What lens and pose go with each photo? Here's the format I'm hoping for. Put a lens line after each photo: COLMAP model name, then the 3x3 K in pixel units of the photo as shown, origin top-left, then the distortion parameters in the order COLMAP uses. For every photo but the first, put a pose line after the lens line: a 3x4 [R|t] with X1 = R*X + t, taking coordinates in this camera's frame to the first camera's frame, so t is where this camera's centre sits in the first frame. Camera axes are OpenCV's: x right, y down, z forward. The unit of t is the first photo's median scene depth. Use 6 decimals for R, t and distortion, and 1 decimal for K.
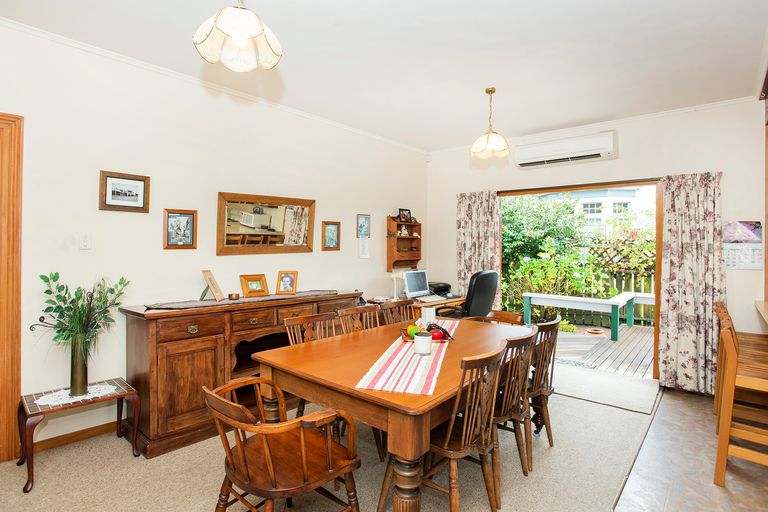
lens RADIAL K [[394.2, 0, 385.3], [0, 394.2, 253.7], [0, 0, 1]] dist [-0.033869, 0.000369]
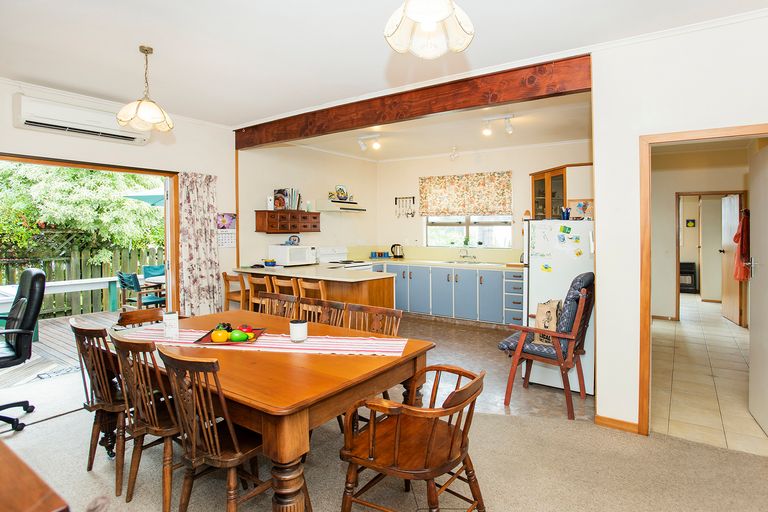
lens RADIAL K [[394.2, 0, 408.7], [0, 394.2, 240.4], [0, 0, 1]] dist [-0.033869, 0.000369]
pose [[-0.123452, -0.034452, 0.991752, -0.550638], [0.020304, 0.999100, 0.037235, -0.023692], [-0.992143, 0.024733, -0.122641, 0.480809]]
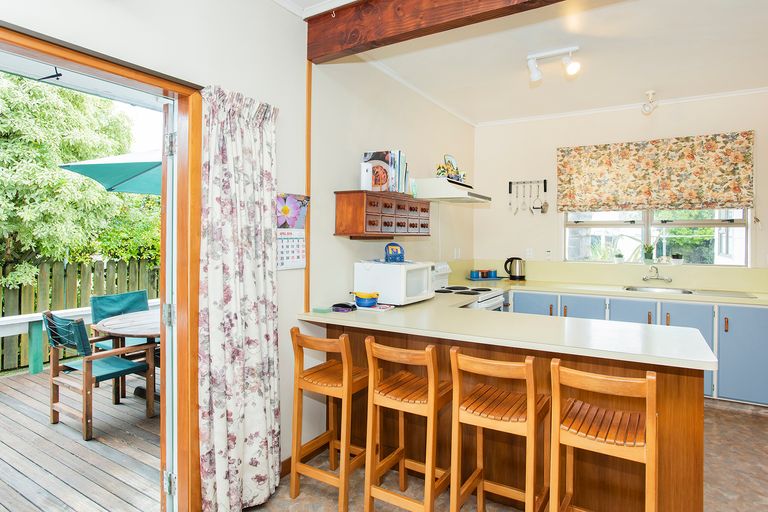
lens RADIAL K [[451.4, 0, 397.1], [0, 451.4, 232.5], [0, 0, 1]] dist [-0.032938, 0.001442]
pose [[-0.145937, 0.000806, 0.989294, 0.148632], [0.017991, 0.999836, 0.001839, -0.017135], [-0.989130, 0.018066, -0.145928, 0.878694]]
